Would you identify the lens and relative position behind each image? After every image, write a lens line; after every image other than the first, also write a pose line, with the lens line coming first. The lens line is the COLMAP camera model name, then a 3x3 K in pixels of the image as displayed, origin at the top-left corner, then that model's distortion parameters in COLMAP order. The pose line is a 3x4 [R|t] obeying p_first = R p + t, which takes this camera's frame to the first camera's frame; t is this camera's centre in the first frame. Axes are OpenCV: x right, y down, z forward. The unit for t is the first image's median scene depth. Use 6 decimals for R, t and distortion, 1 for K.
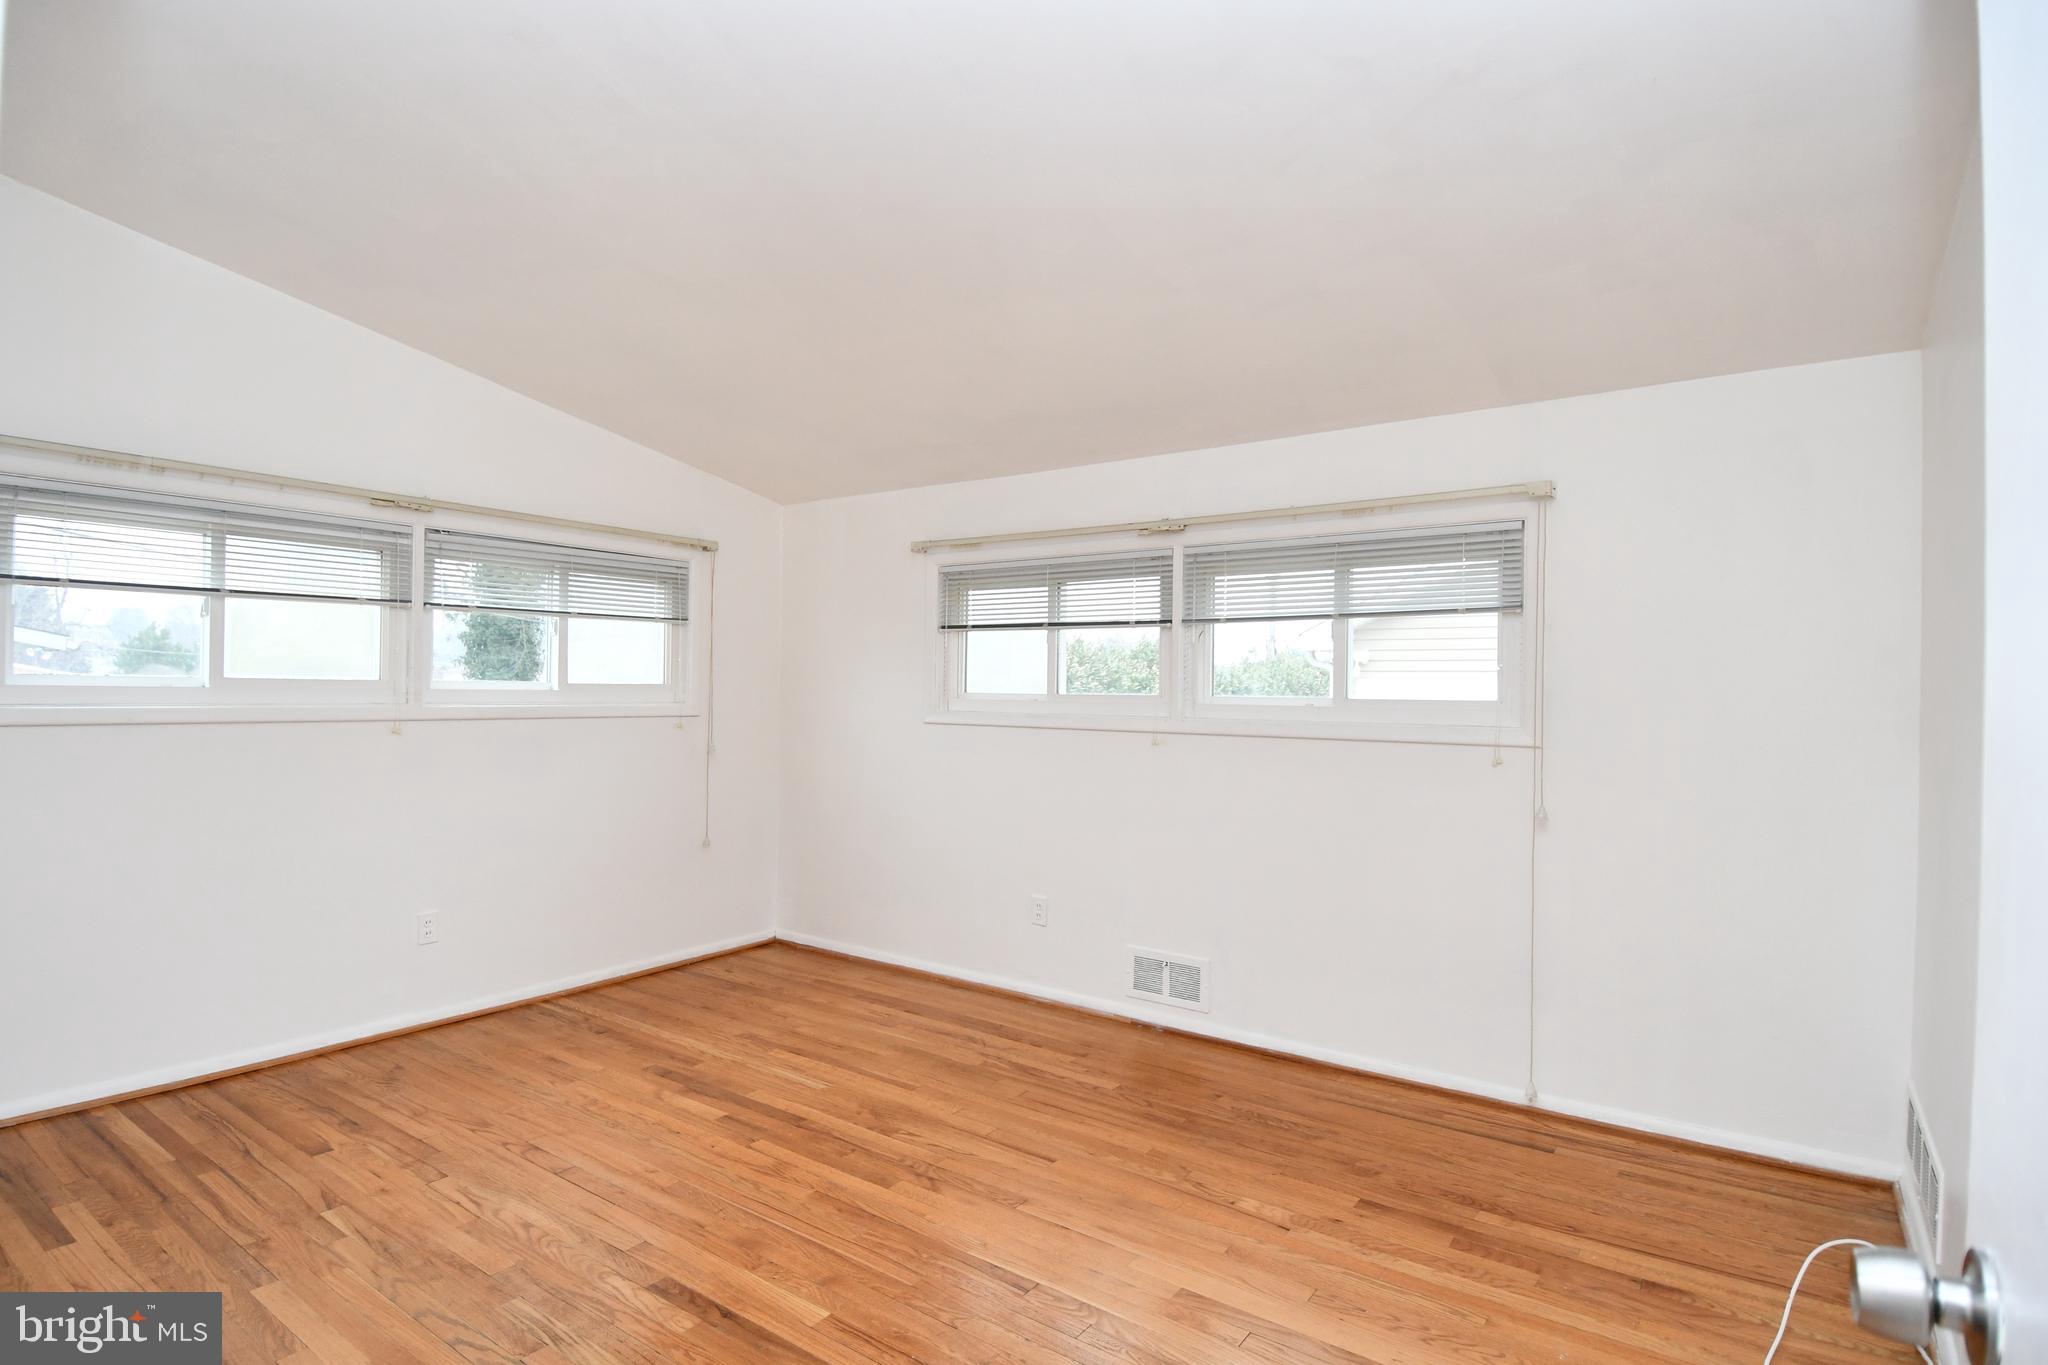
lens RADIAL K [[1047.2, 0, 1023.7], [0, 1047.2, 689.1], [0, 0, 1]] dist [0.044243, -0.053704]
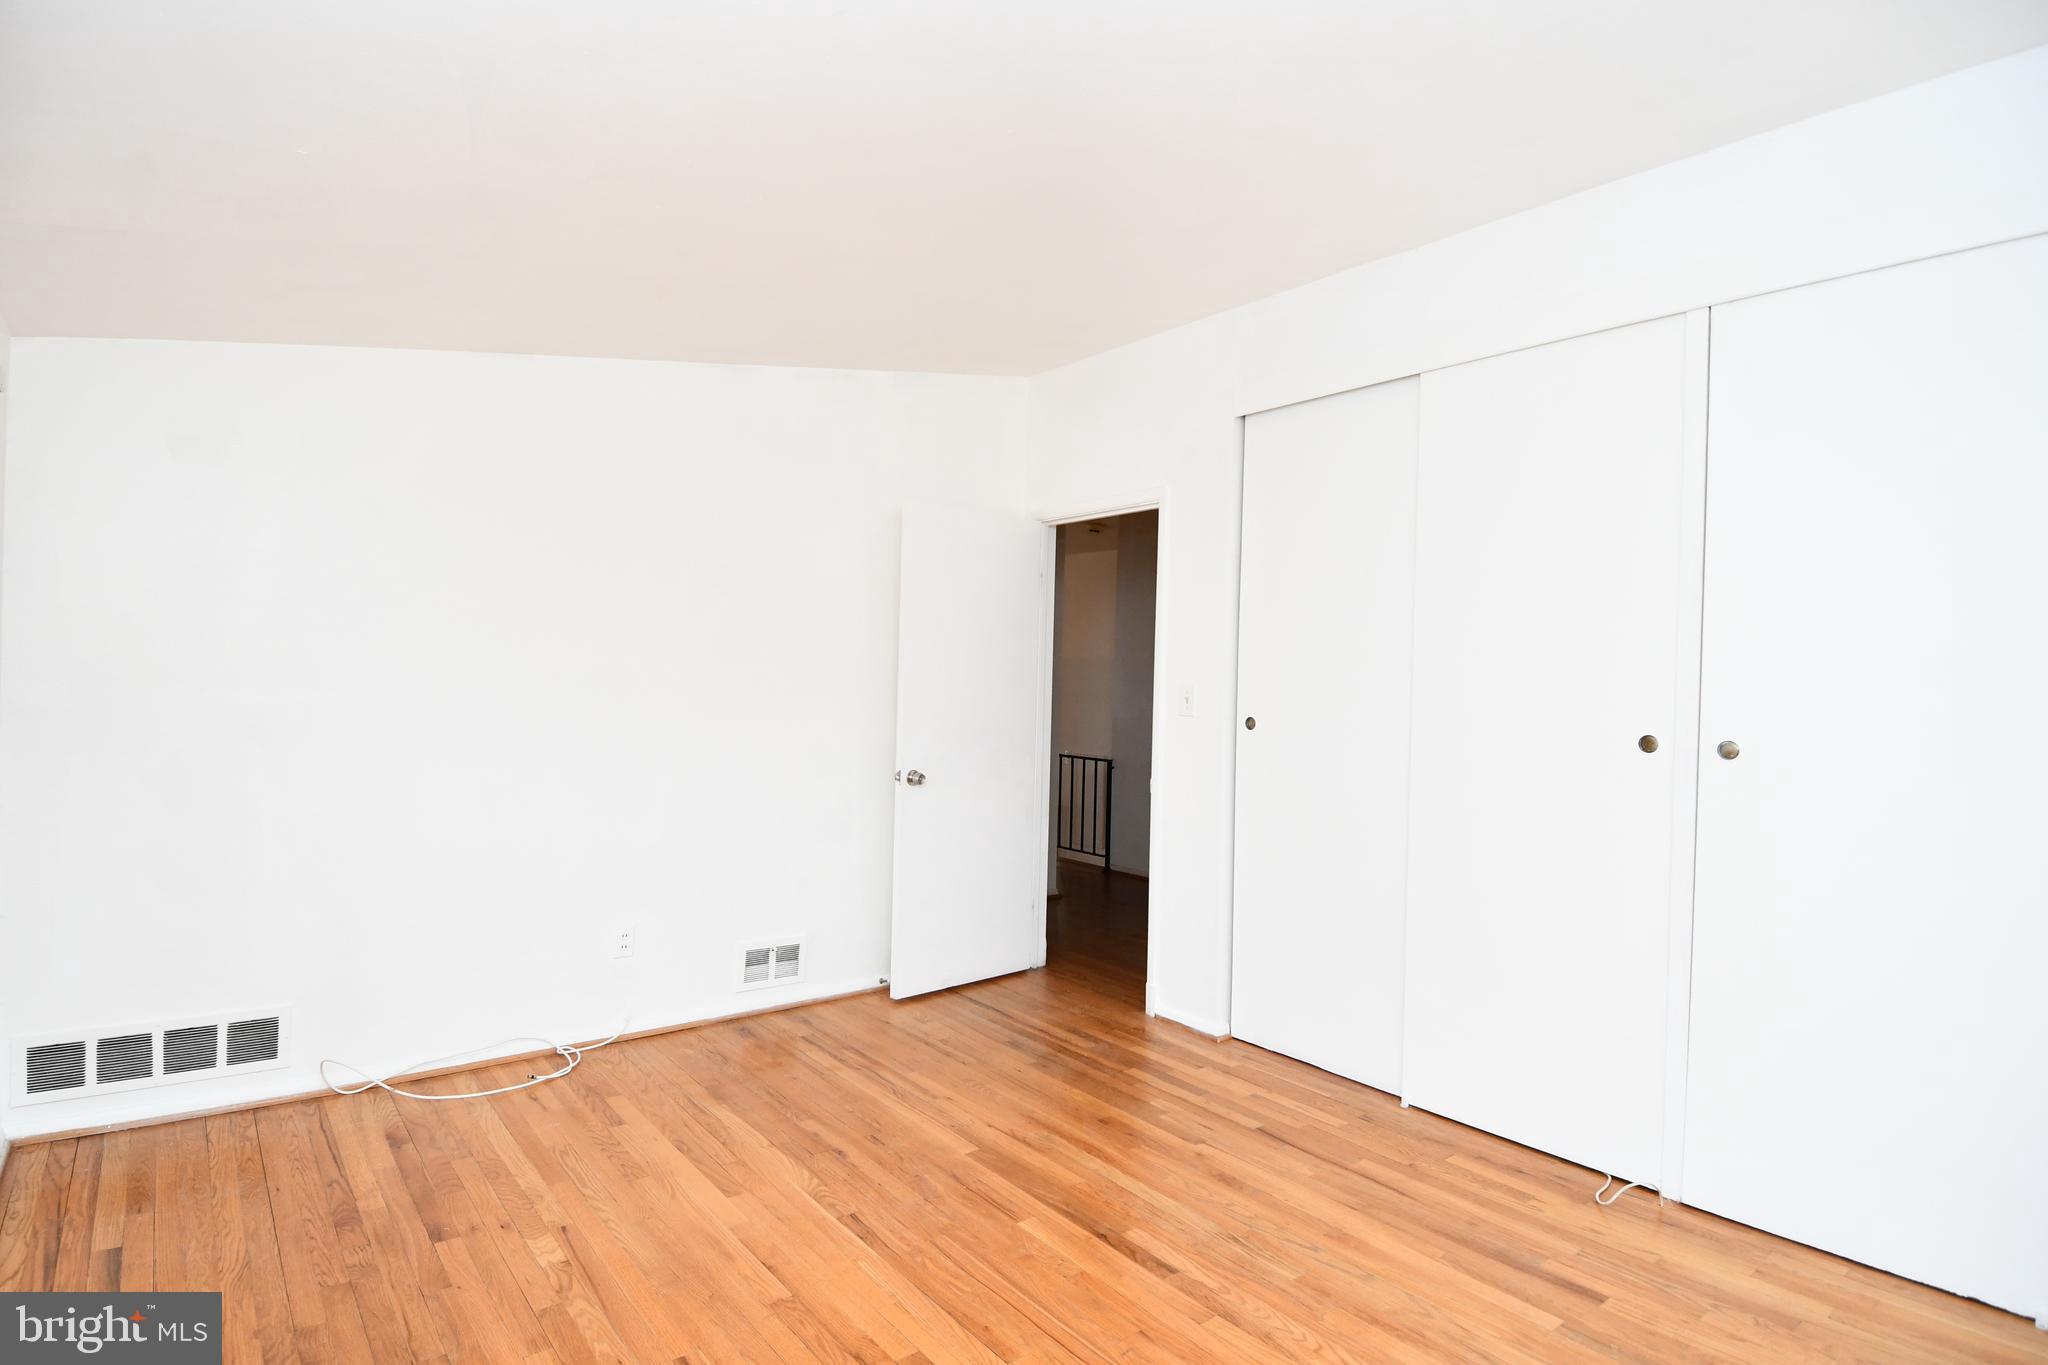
lens RADIAL K [[1047.2, 0, 1023.7], [0, 1047.2, 689.1], [0, 0, 1]] dist [0.044243, -0.053704]
pose [[-0.961952, -0.040840, 0.270148, -0.177278], [-0.041236, 0.999141, 0.004213, -0.008547], [-0.270087, -0.007087, -0.962810, 0.781456]]
